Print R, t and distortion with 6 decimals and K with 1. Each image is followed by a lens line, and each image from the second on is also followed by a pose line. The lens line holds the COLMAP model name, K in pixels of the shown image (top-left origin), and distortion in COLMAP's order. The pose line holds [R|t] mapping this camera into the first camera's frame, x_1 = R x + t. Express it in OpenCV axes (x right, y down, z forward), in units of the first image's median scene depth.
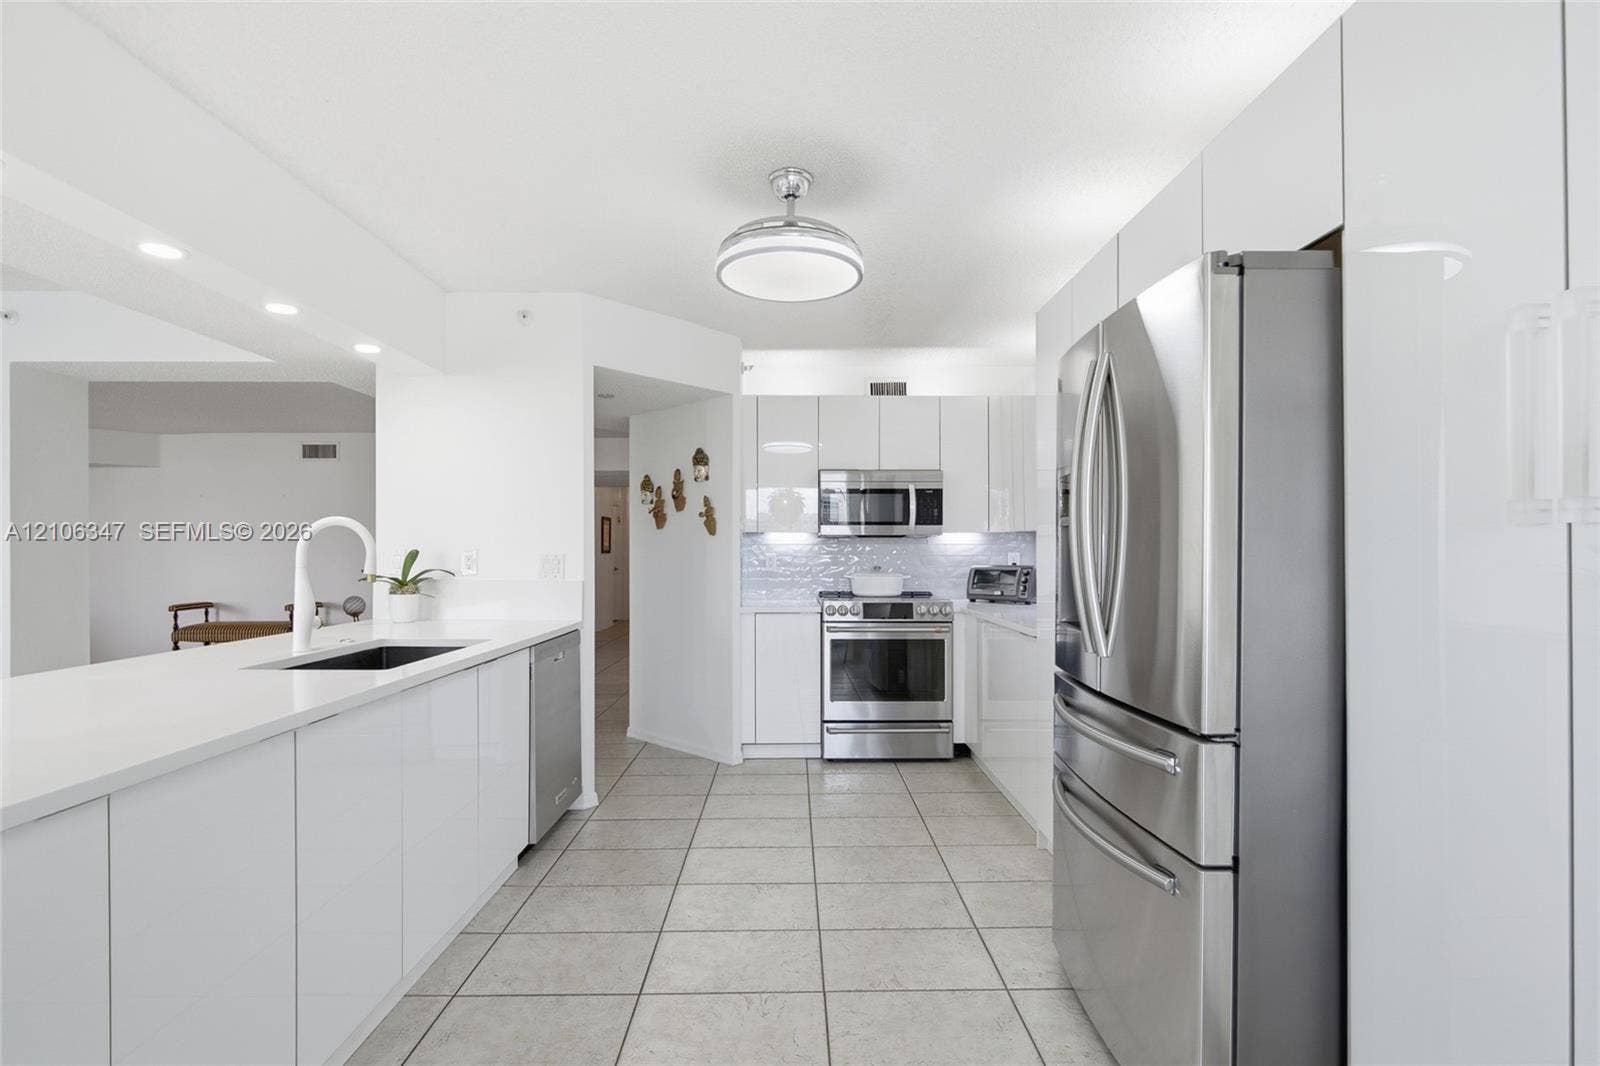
lens RADIAL K [[744.2, 0, 797.5], [0, 744.2, 562.0], [0, 0, 1]] dist [-0.002362, 0.000008]
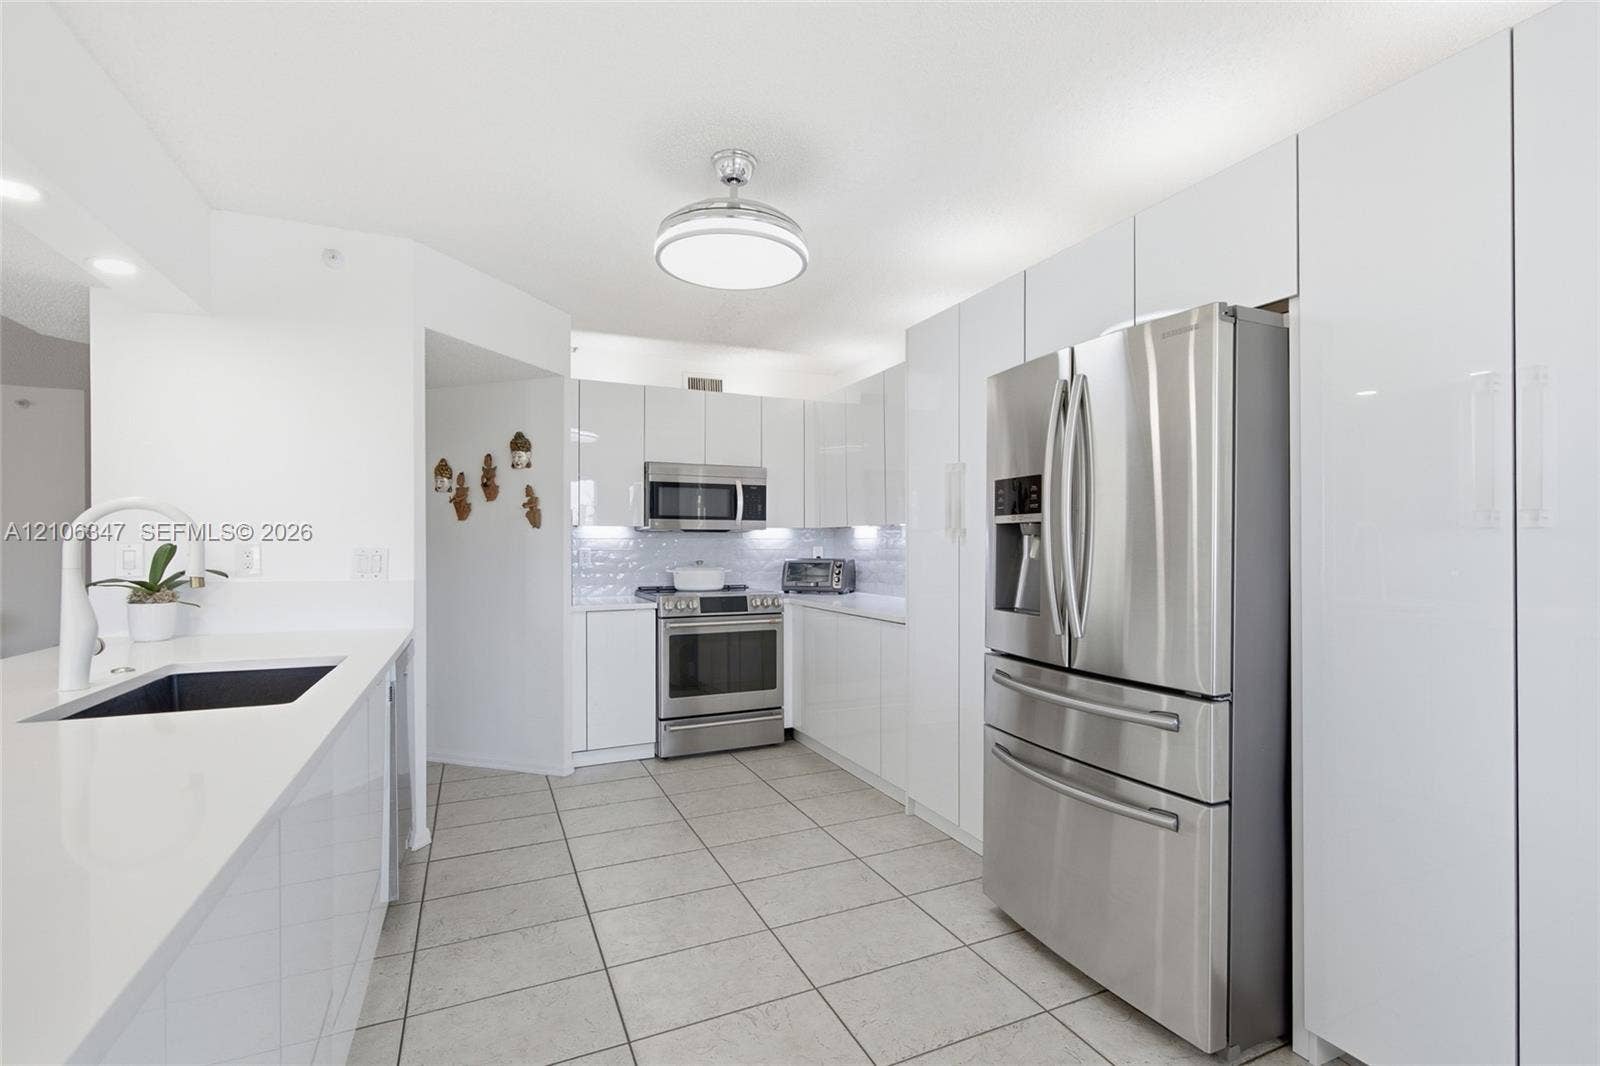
lens RADIAL K [[719.8, 0, 804.4], [0, 719.8, 556.1], [0, 0, 1]] dist [-0.000664, 0.000298]
pose [[0.916104, -0.005818, 0.400899, -0.167405], [0.005599, 0.999983, 0.001718, -0.001156], [-0.400902, 0.000671, 0.916121, 0.057184]]
